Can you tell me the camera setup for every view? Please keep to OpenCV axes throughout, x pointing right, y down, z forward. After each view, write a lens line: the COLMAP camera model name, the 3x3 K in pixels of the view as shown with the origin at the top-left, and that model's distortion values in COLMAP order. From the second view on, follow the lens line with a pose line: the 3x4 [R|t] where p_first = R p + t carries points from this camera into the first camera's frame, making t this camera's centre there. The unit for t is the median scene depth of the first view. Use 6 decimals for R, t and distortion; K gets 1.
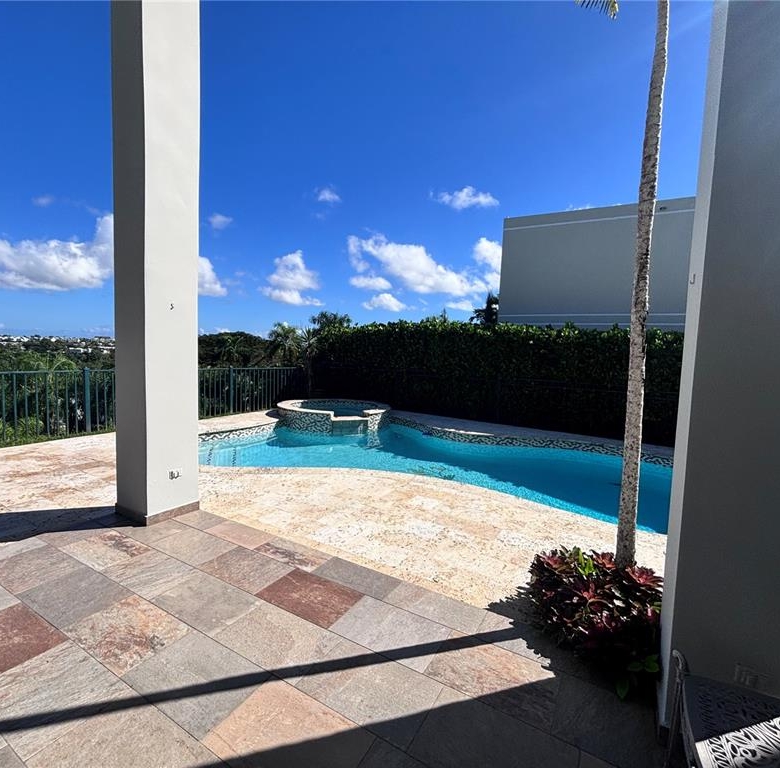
lens RADIAL K [[410.5, 0, 387.8], [0, 410.5, 384.9], [0, 0, 1]] dist [0.002866, -0.005233]
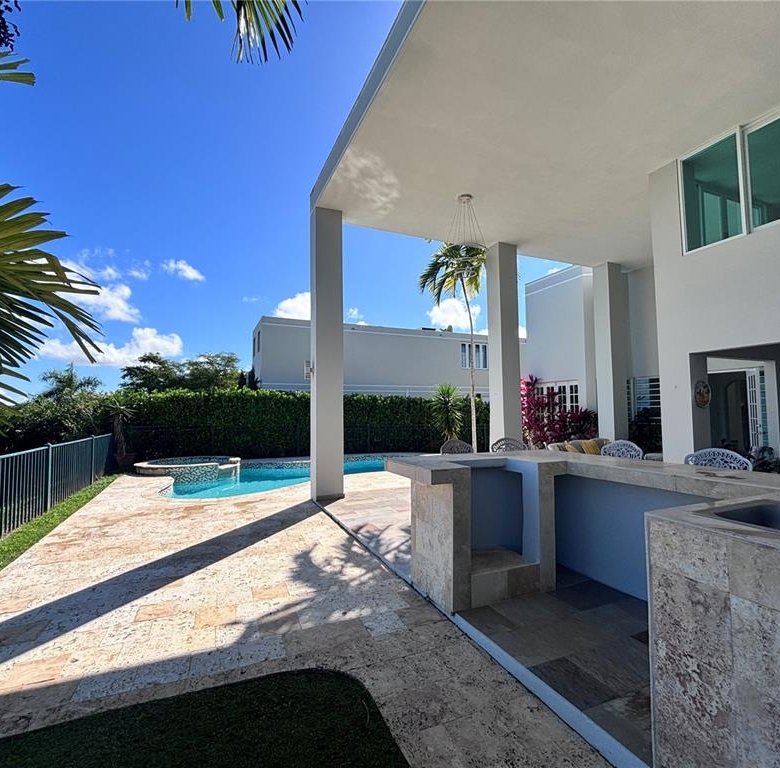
lens RADIAL K [[410.5, 0, 391.4], [0, 410.5, 391.1], [0, 0, 1]] dist [0.002866, -0.005233]
pose [[0.585501, -0.005798, 0.810651, -2.018502], [0.097544, 0.993213, -0.063348, -0.049883], [-0.804782, 0.116164, 0.582093, -0.463308]]
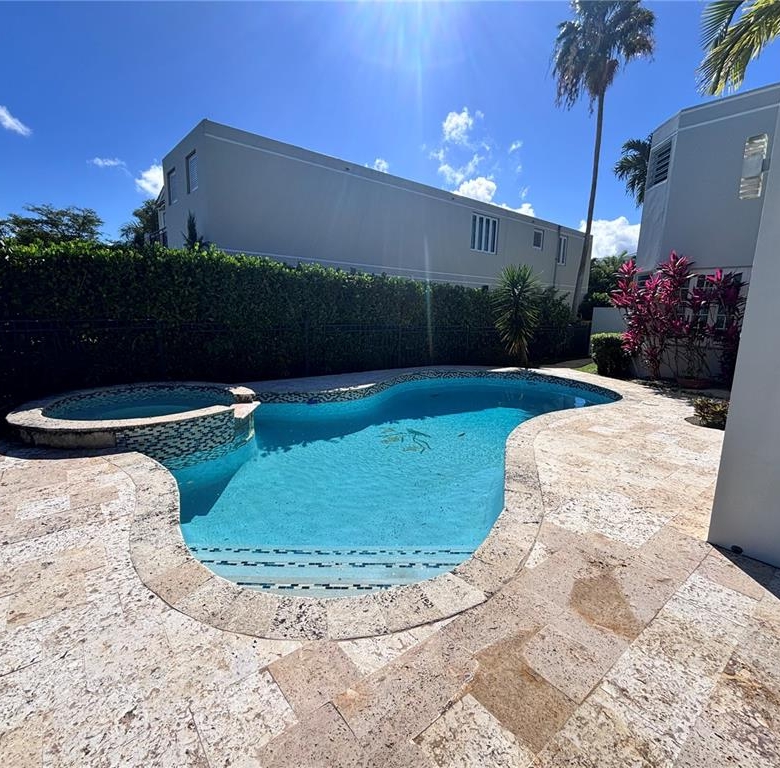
lens RADIAL K [[410.5, 0, 392.7], [0, 410.5, 387.2], [0, 0, 1]] dist [0.002866, -0.005233]
pose [[0.320580, -0.211763, 0.923247, -1.407674], [0.071162, 0.977319, 0.199456, -0.138330], [-0.944544, 0.001758, 0.328379, 1.408868]]
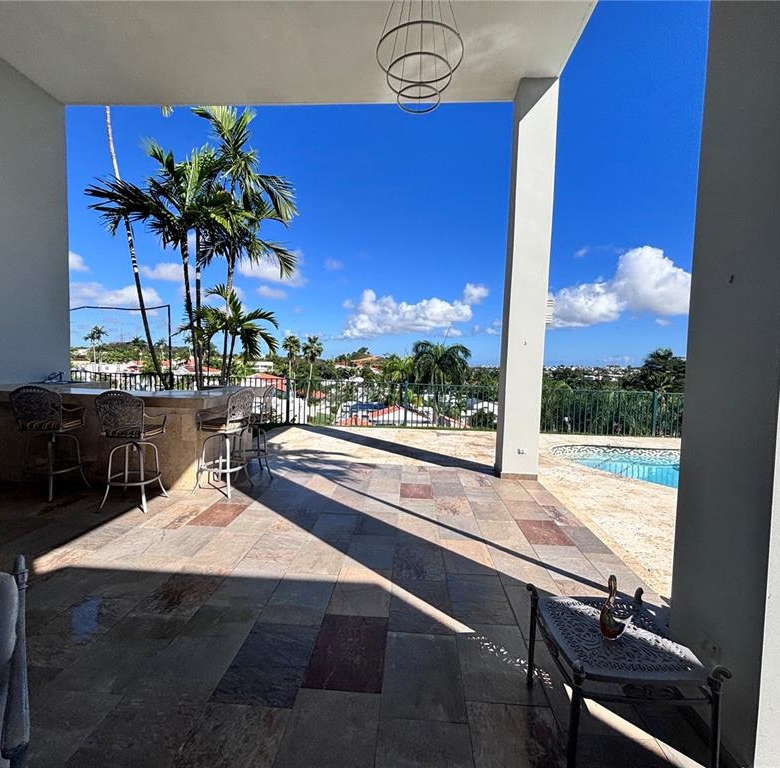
lens RADIAL K [[410.5, 0, 391.1], [0, 410.5, 389.9], [0, 0, 1]] dist [0.002866, -0.005233]
pose [[0.453176, 0.033543, -0.890790, 0.587342], [-0.083198, 0.996521, -0.004801, 0.033516], [0.887530, 0.076287, 0.454391, -0.140016]]
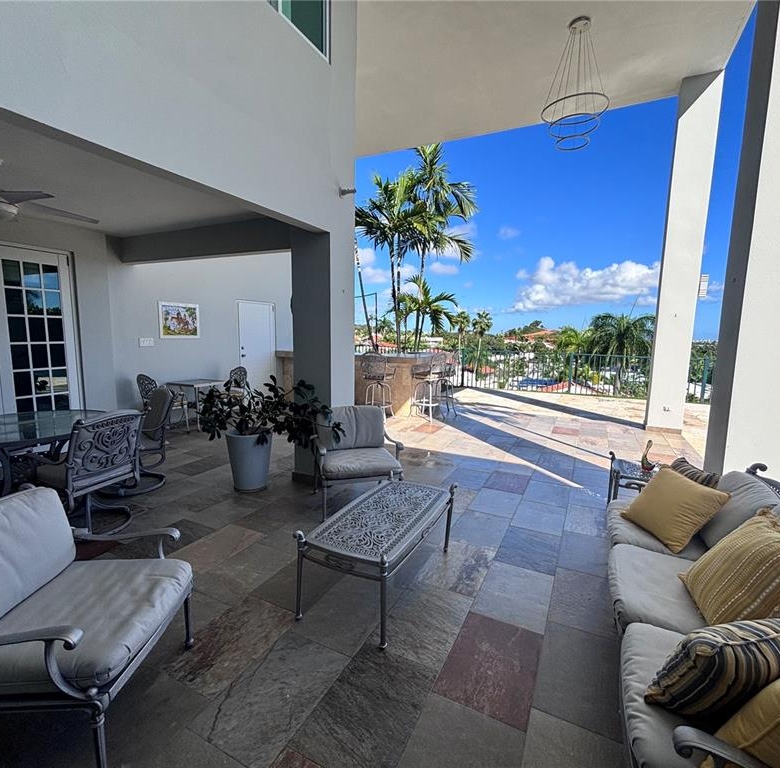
lens RADIAL K [[410.5, 0, 384.7], [0, 410.5, 394.9], [0, 0, 1]] dist [0.002866, -0.005233]
pose [[0.052558, 0.109296, -0.992619, 1.122935], [-0.095644, 0.989974, 0.103940, 0.085512], [0.994027, 0.089476, 0.062484, -0.324015]]
